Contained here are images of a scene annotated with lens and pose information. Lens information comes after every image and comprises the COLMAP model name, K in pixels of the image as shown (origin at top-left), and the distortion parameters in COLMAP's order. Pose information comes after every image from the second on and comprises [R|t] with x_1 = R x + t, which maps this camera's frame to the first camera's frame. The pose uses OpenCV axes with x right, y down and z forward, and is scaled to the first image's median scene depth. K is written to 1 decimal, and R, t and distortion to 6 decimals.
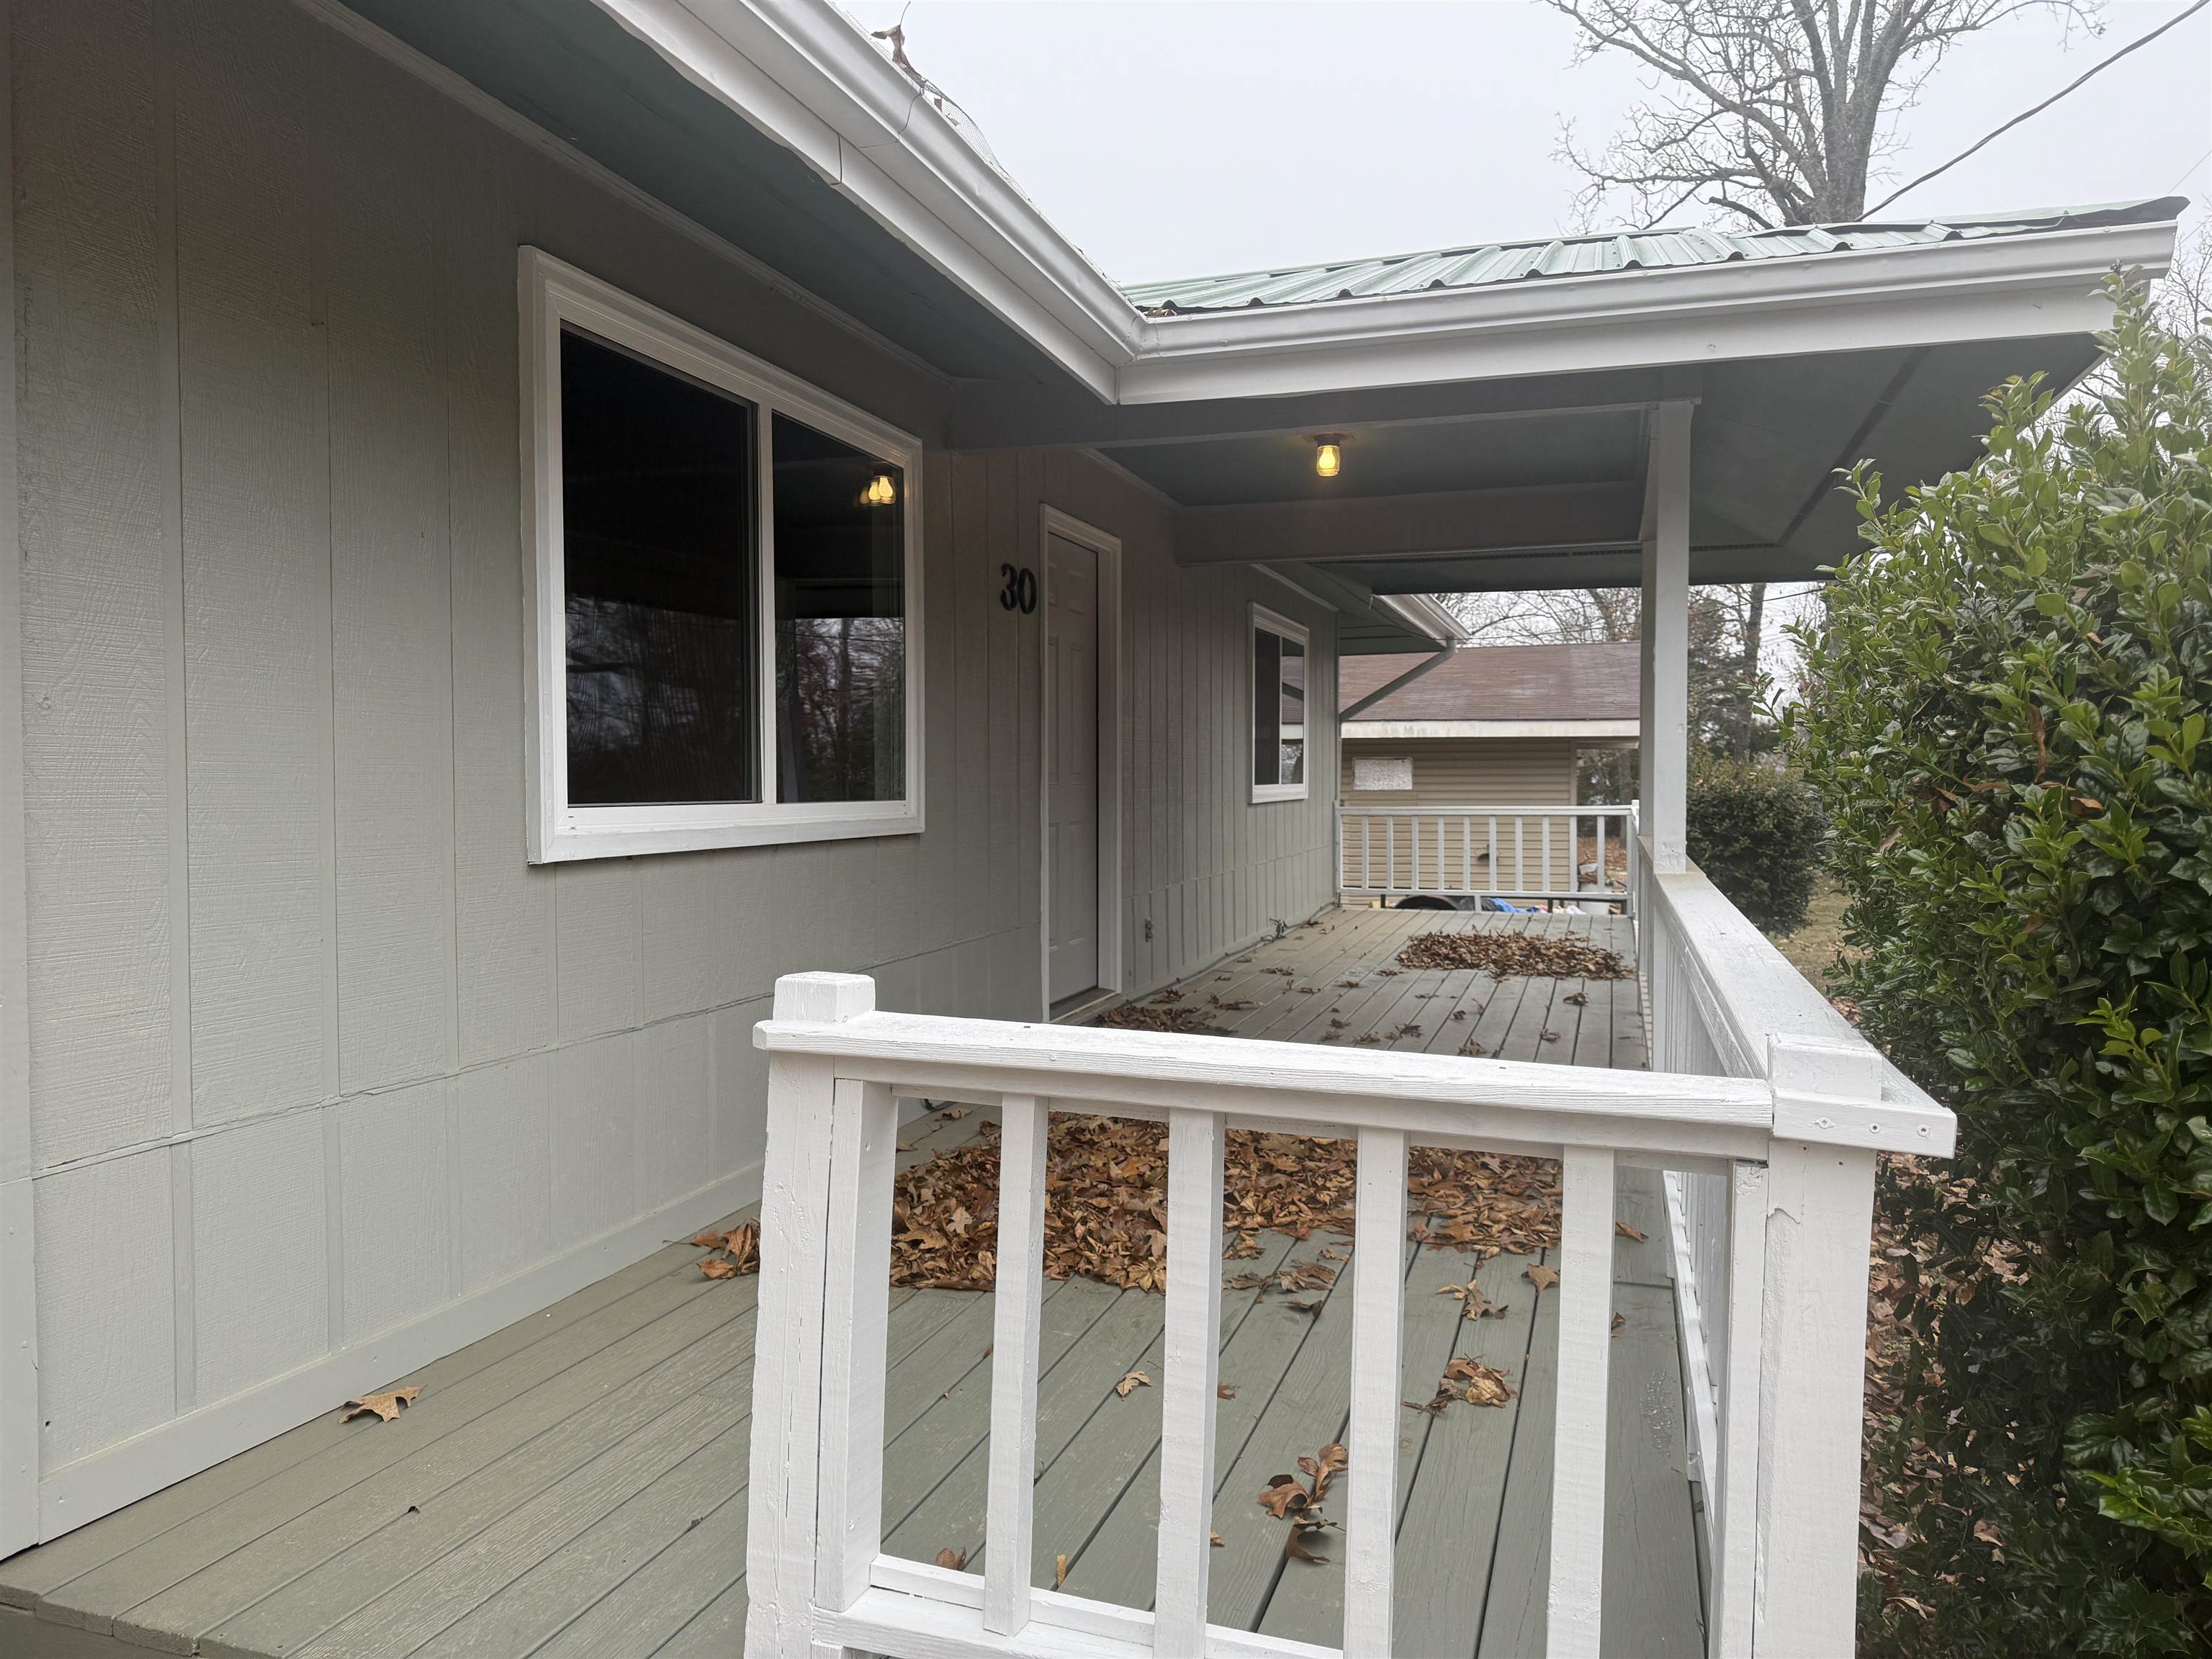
lens RADIAL K [[1548.9, 0, 1106.0], [0, 1548.9, 829.5], [0, 0, 1]] dist [-0.000585, -0.001630]
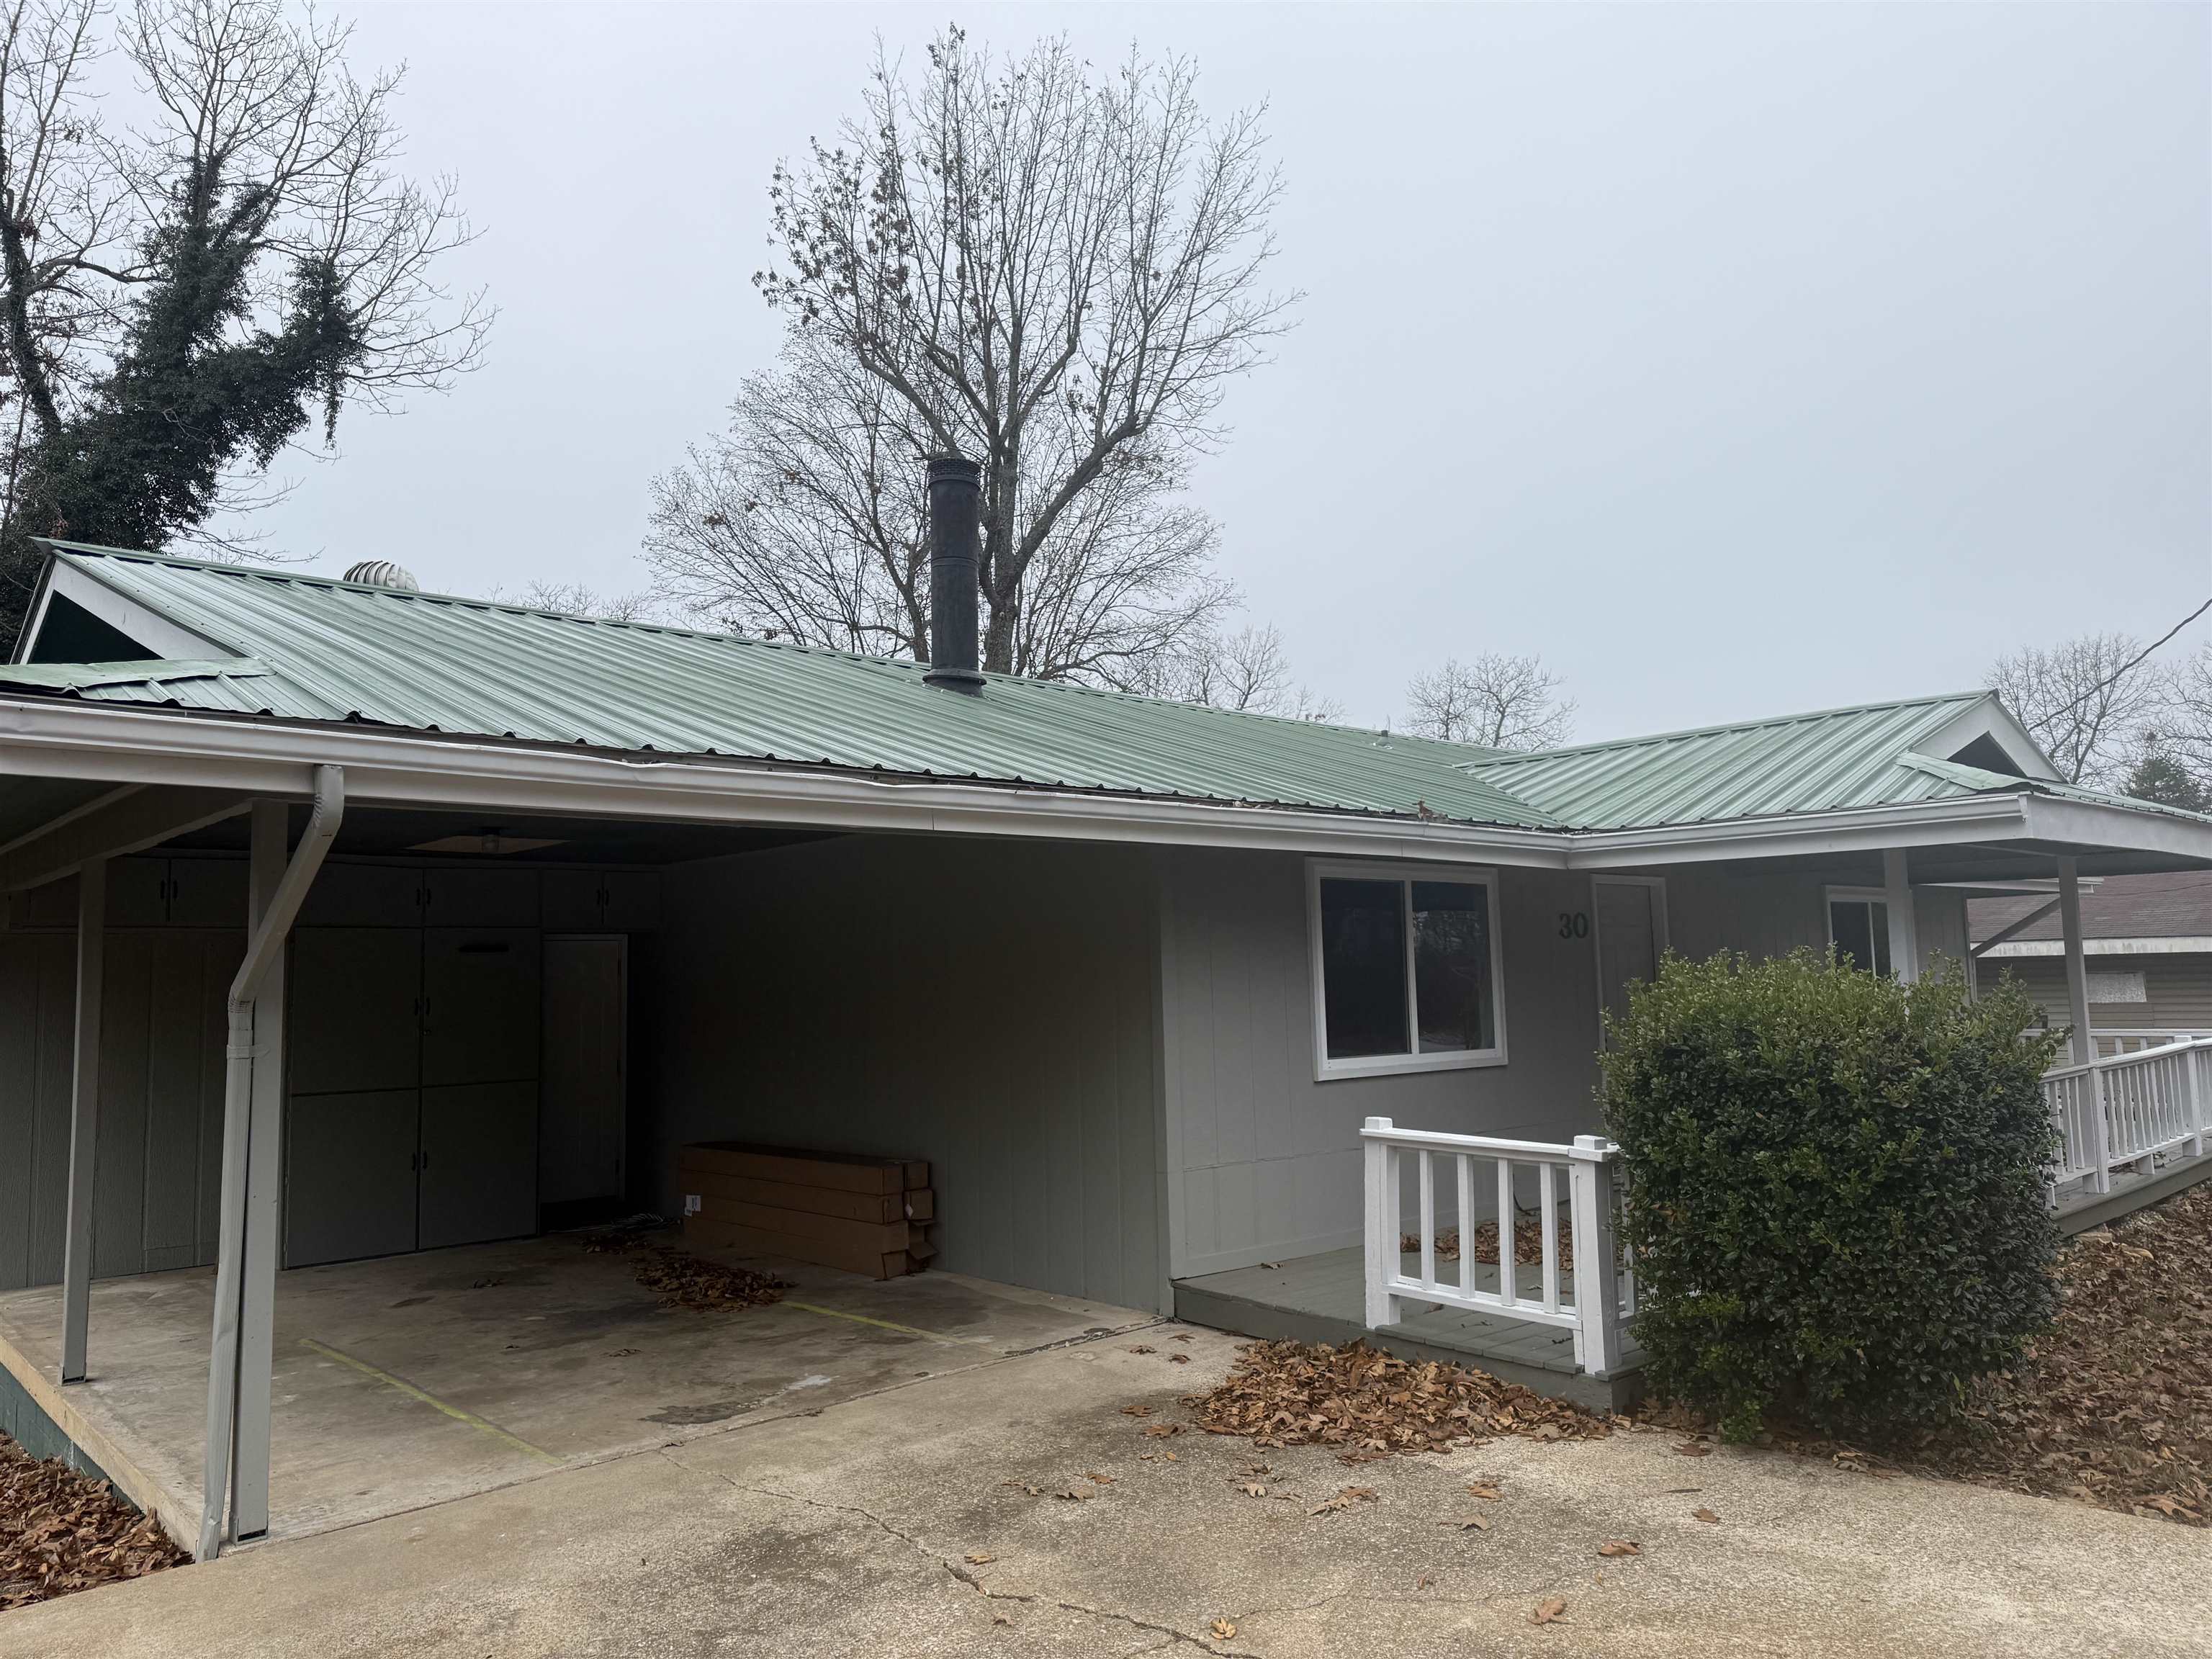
lens RADIAL K [[1548.9, 0, 1106.0], [0, 1548.9, 829.5], [0, 0, 1]] dist [-0.000585, -0.001630]
pose [[0.875652, -0.061246, -0.479043, 0.435733], [0.000455, 0.992030, -0.125999, -0.051611], [0.482942, 0.110114, 0.868701, -1.080296]]
